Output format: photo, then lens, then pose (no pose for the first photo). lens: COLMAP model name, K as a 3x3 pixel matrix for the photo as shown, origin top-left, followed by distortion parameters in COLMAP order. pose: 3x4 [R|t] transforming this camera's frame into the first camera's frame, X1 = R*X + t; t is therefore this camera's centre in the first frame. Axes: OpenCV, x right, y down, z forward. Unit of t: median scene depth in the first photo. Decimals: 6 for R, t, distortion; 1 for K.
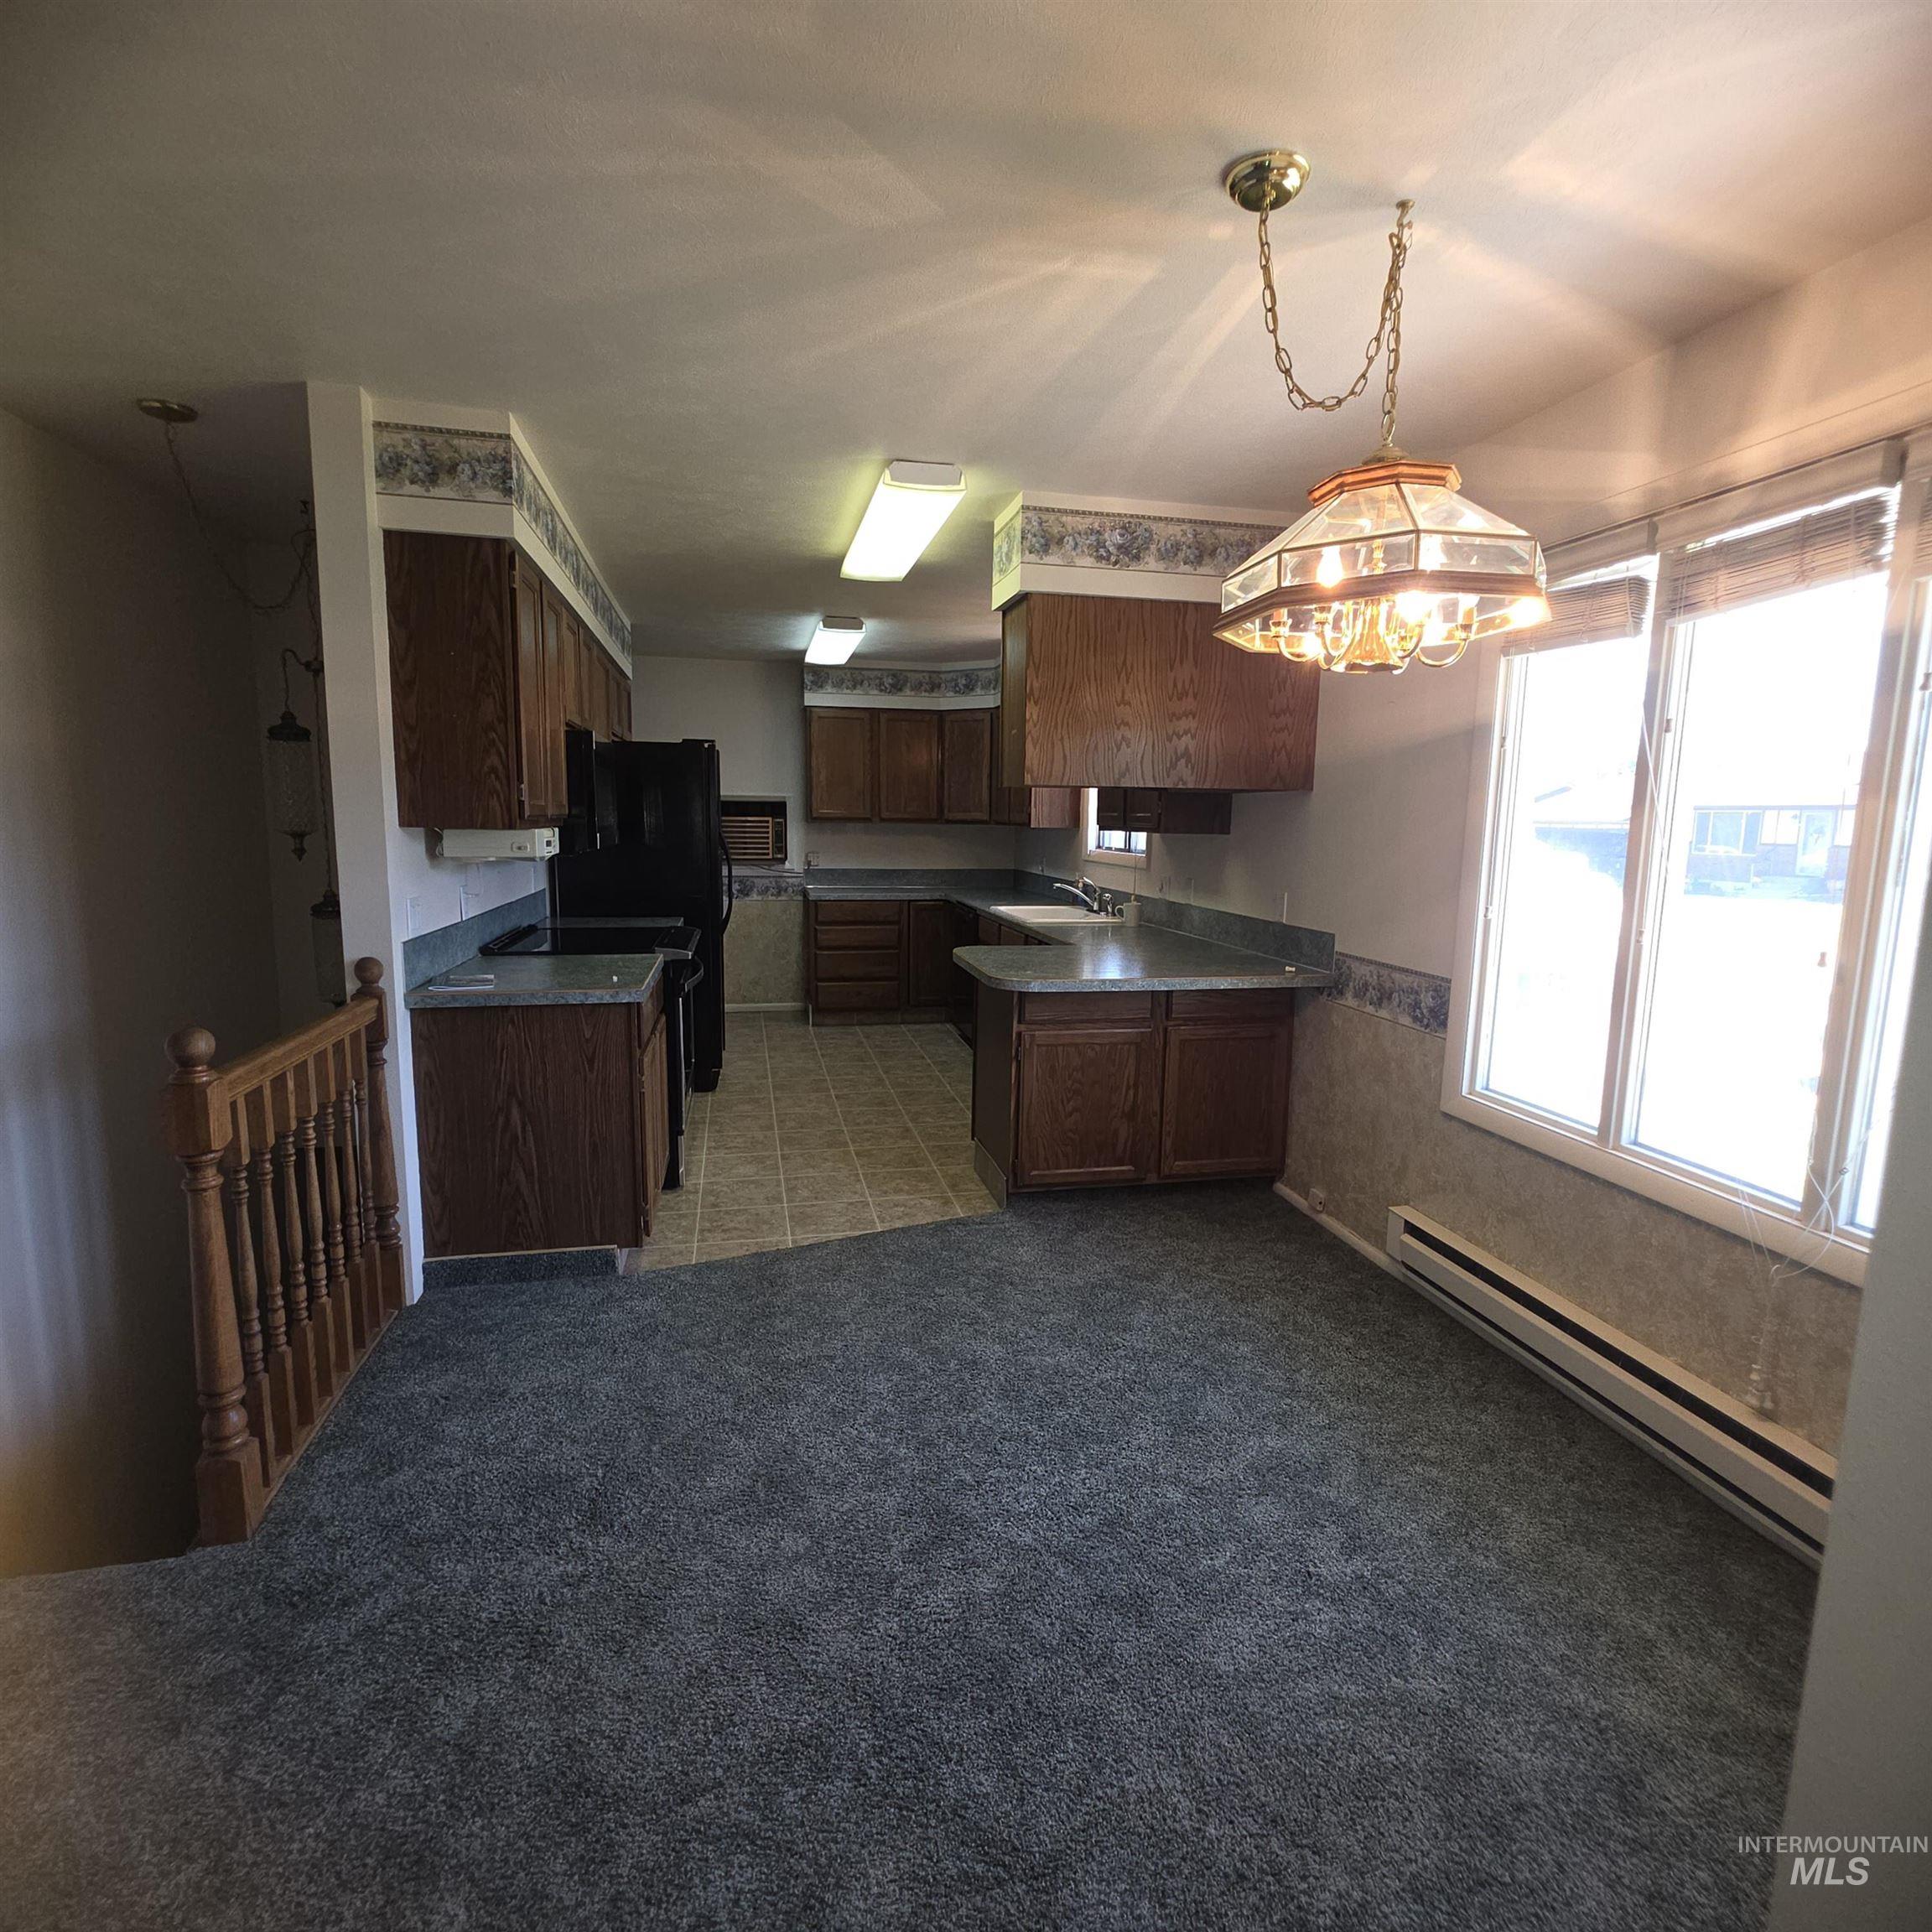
lens RADIAL K [[1034.9, 0, 968.4], [0, 1034.9, 963.1], [0, 0, 1]] dist [-0.002289, -0.000395]
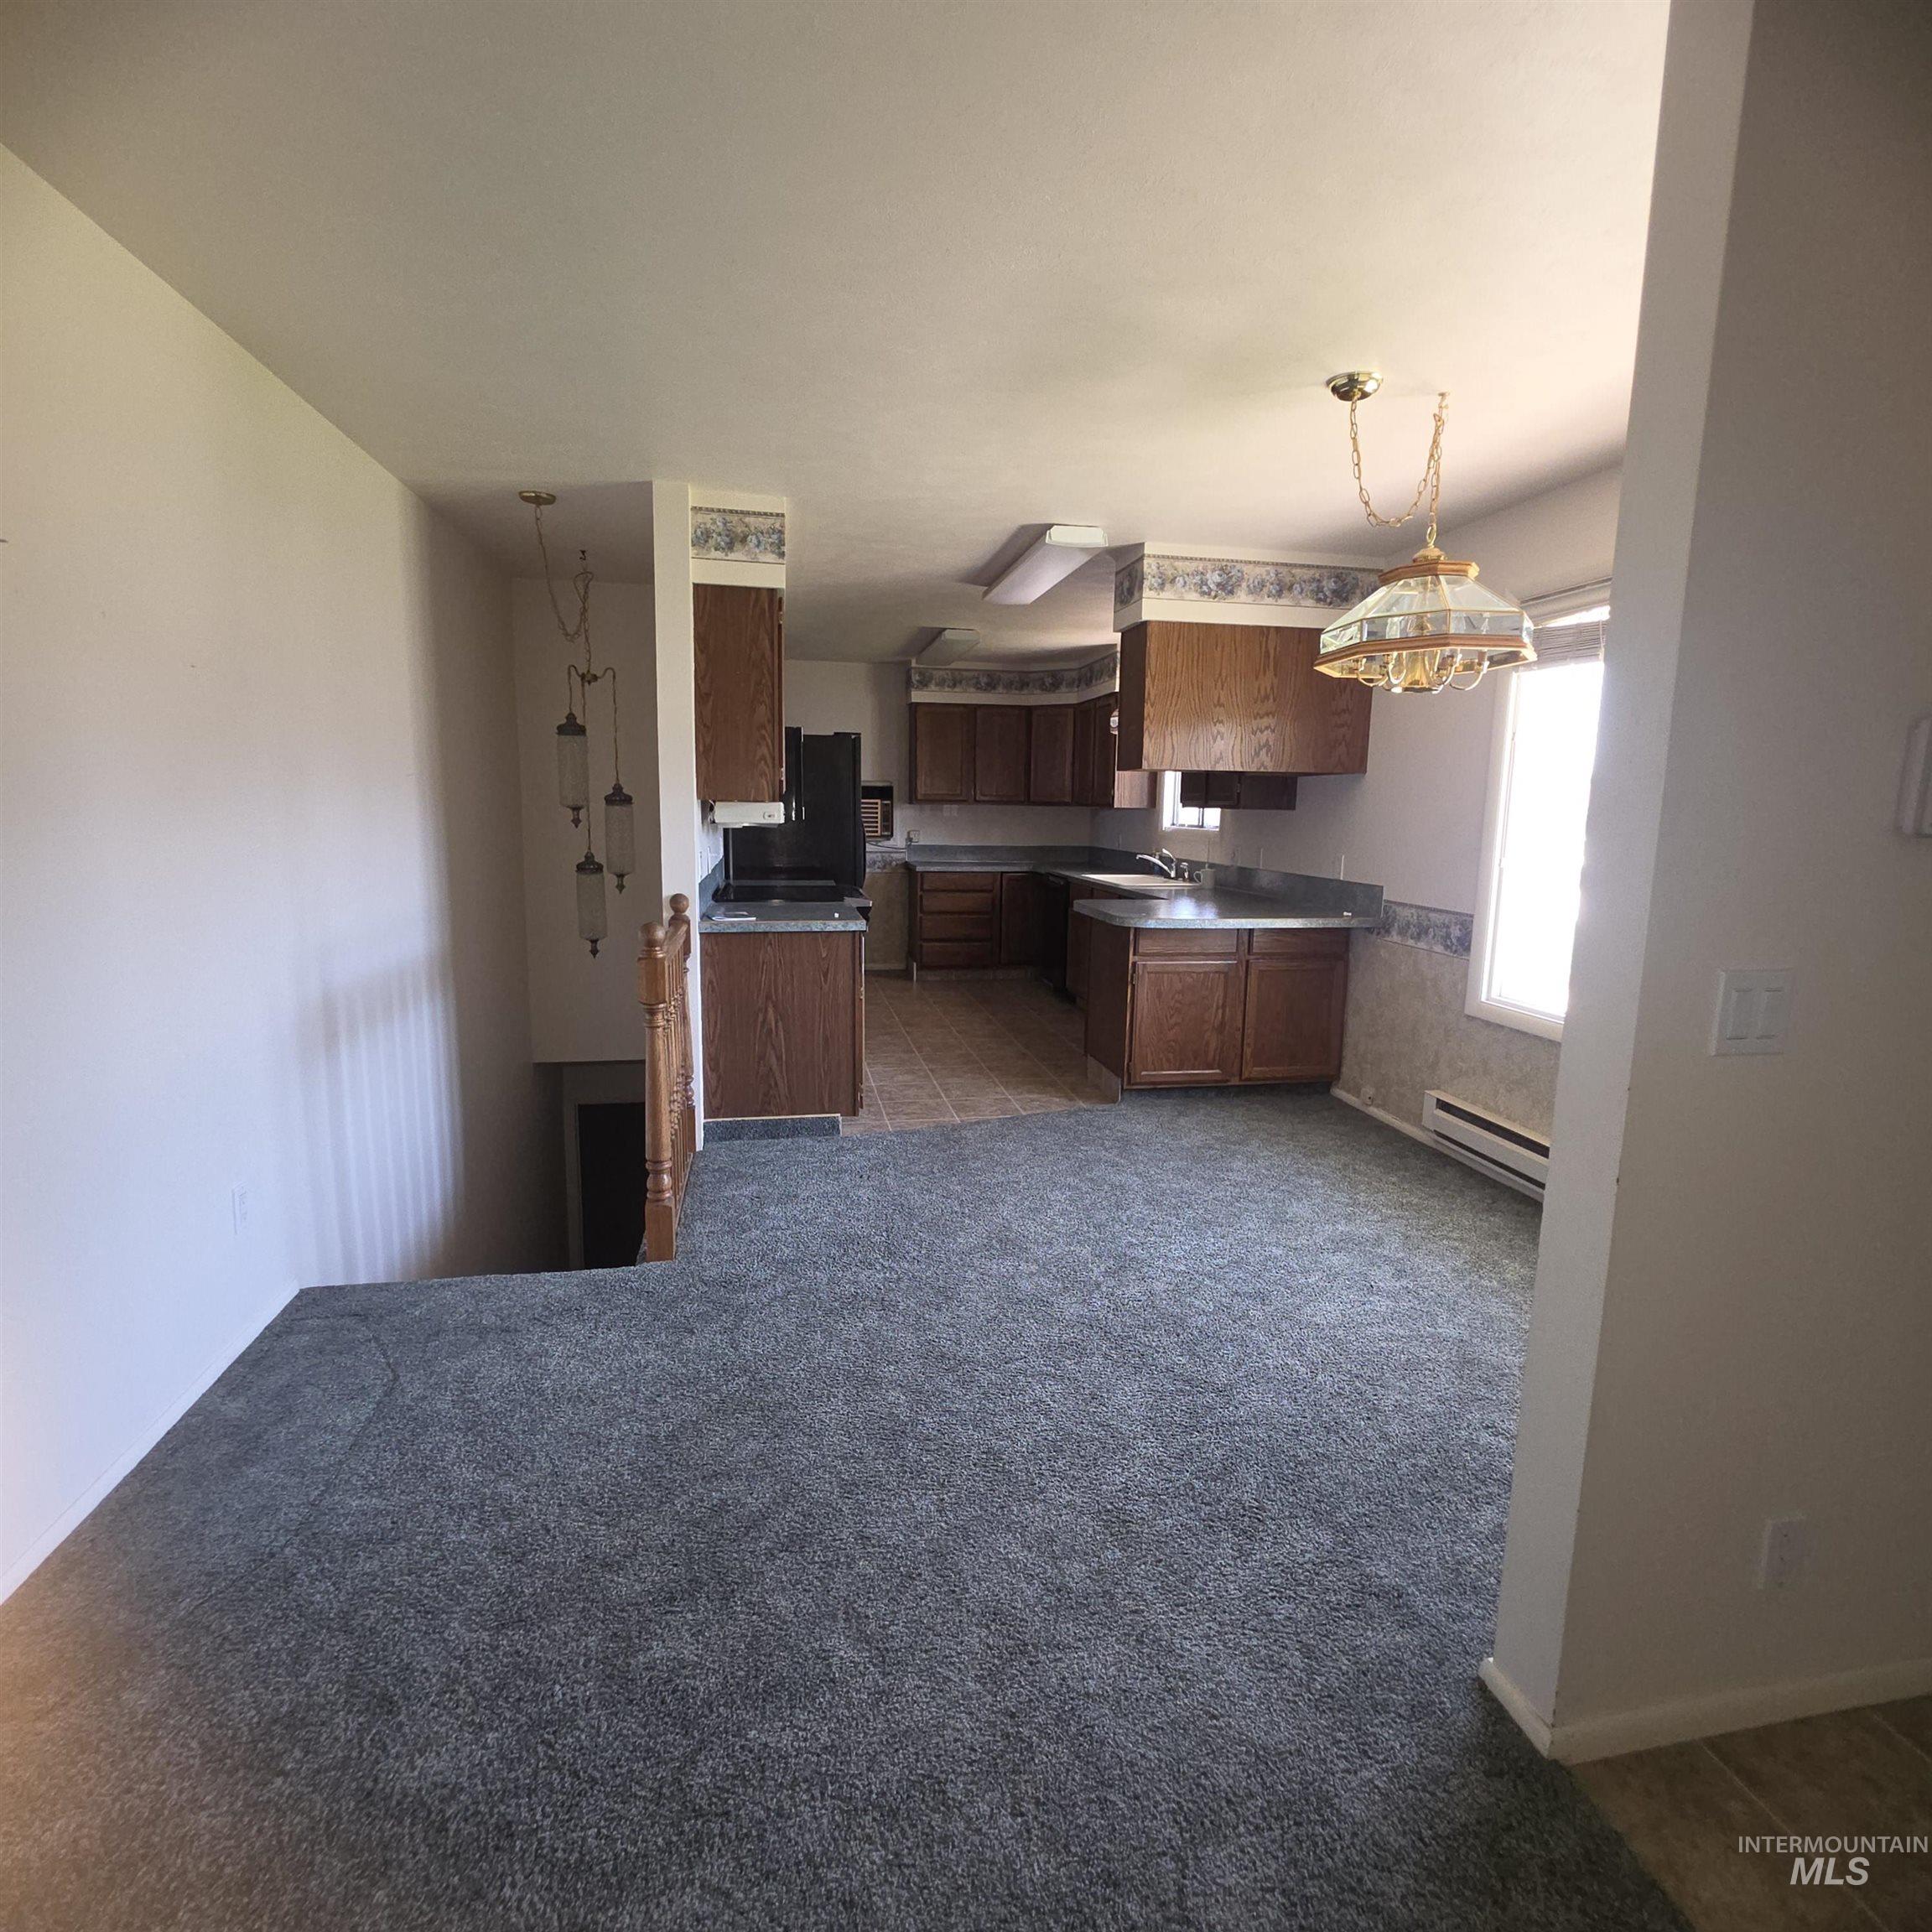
lens RADIAL K [[1034.9, 0, 967.4], [0, 1034.9, 964.1], [0, 0, 1]] dist [-0.002289, -0.000395]
pose [[0.999612, 0.004413, -0.027507, -0.144079], [-0.004102, 0.999927, 0.011366, 0.065259], [0.027555, -0.011249, 0.999557, -0.340645]]
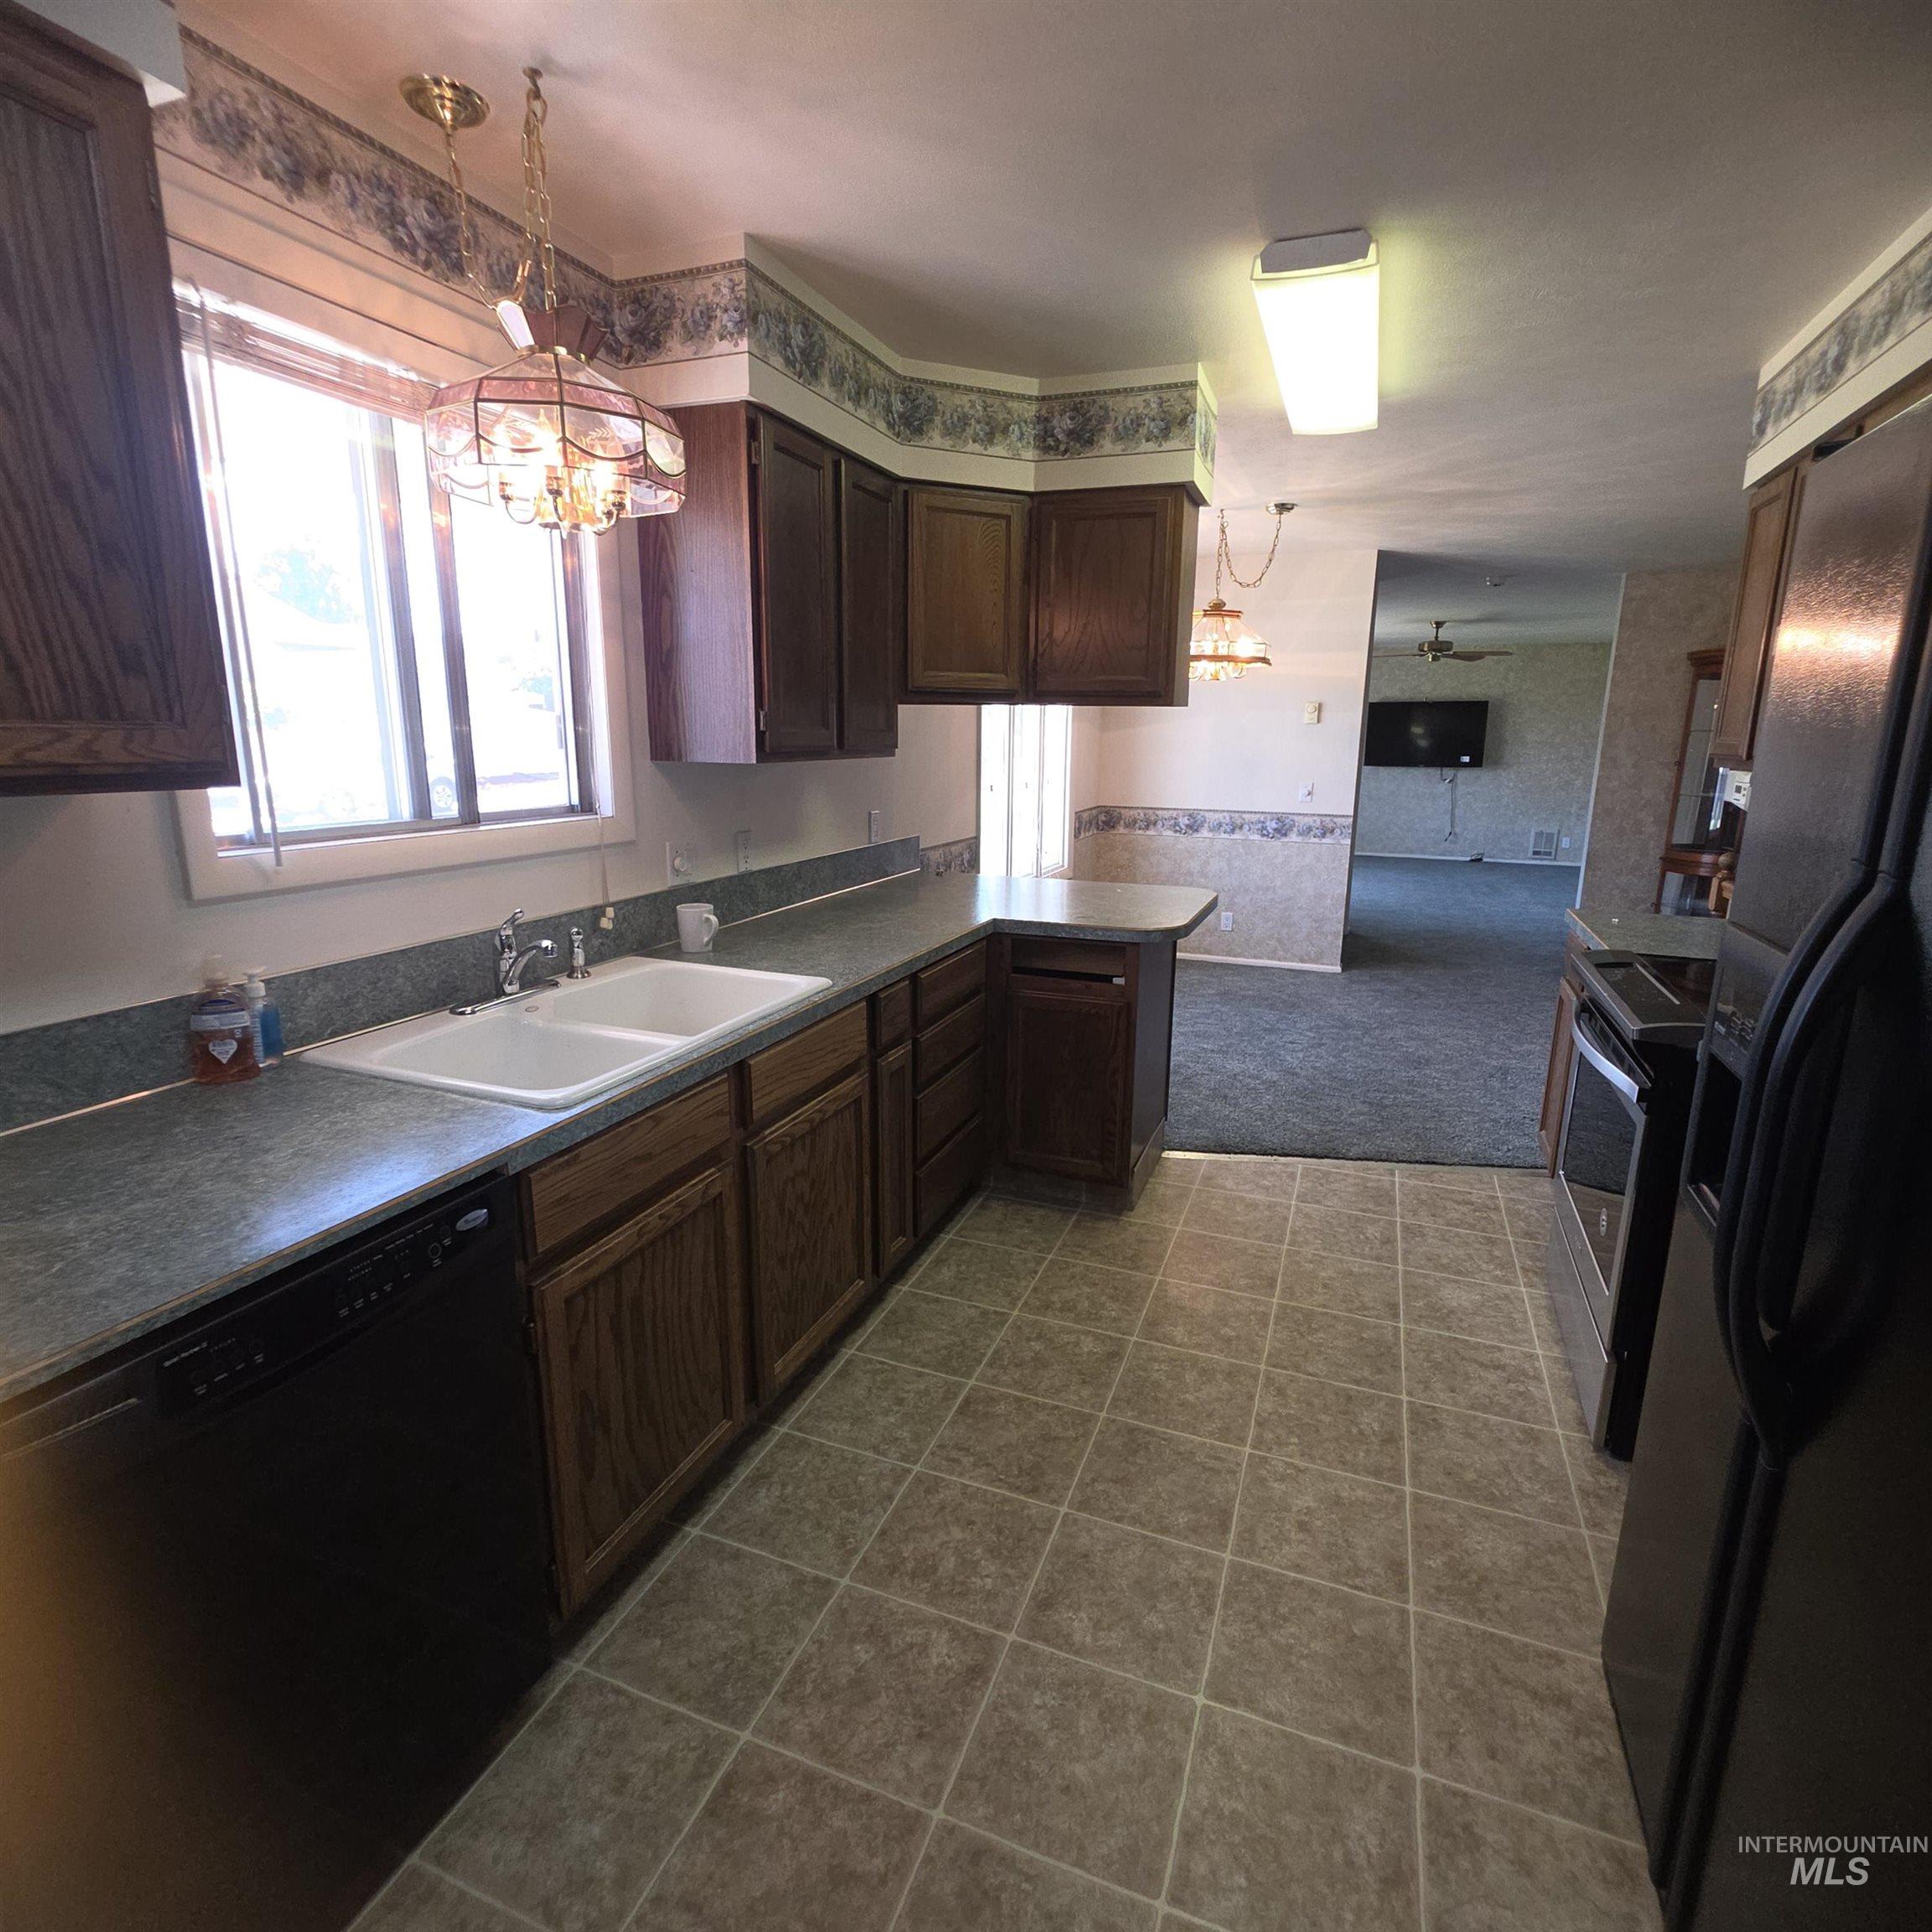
lens RADIAL K [[1034.9, 0, 967.7], [0, 1034.9, 970.2], [0, 0, 1]] dist [-0.002289, -0.000395]
pose [[-0.831387, -0.151231, 0.534719, -0.379426], [0.052566, 0.936537, 0.346606, -0.328671], [-0.553202, 0.316272, -0.770675, 2.214837]]
